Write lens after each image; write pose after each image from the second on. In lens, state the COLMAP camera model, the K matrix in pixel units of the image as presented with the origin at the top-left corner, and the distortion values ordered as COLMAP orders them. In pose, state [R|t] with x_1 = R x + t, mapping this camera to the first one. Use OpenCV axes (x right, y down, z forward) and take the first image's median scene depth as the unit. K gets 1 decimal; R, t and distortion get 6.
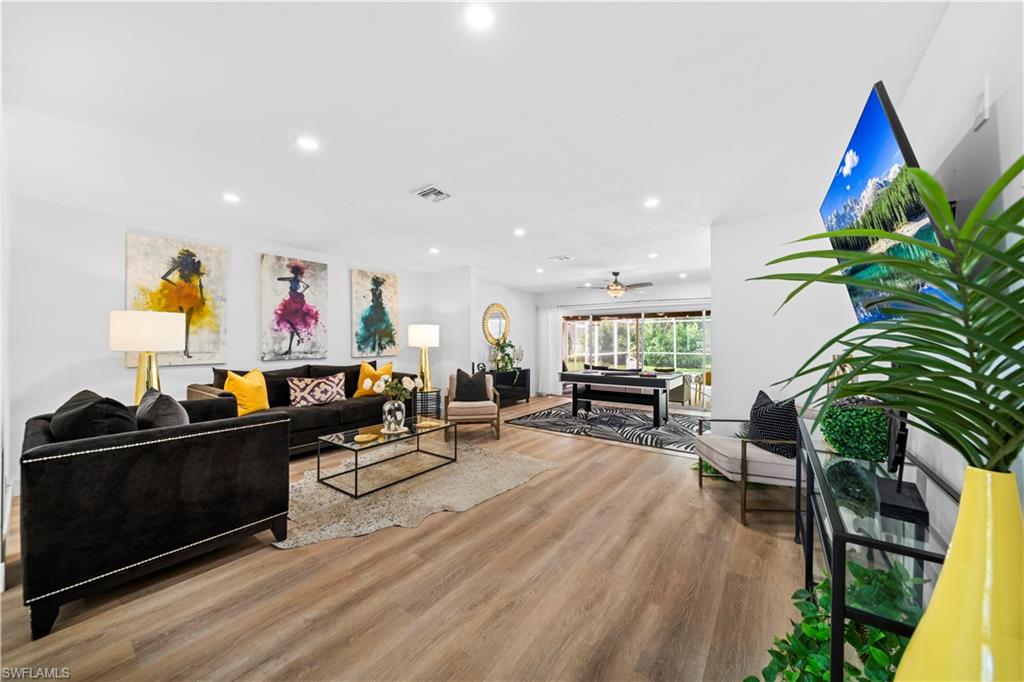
lens RADIAL K [[360.1, 0, 517.0], [0, 360.1, 338.3], [0, 0, 1]] dist [-0.000399, -0.001488]
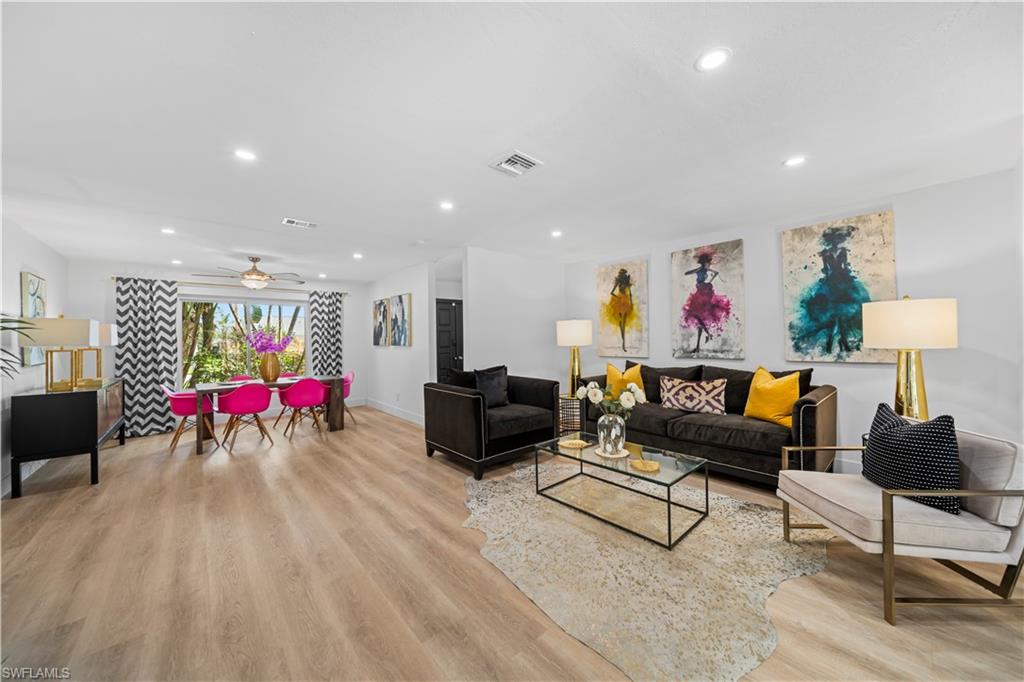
lens RADIAL K [[360.1, 0, 517.0], [0, 360.1, 338.3], [0, 0, 1]] dist [-0.000399, -0.001488]
pose [[-0.210291, 0.000419, -0.977639, 0.365527], [0.020548, 0.999781, -0.003992, 0.002875], [0.977423, -0.020928, -0.210254, 0.743550]]
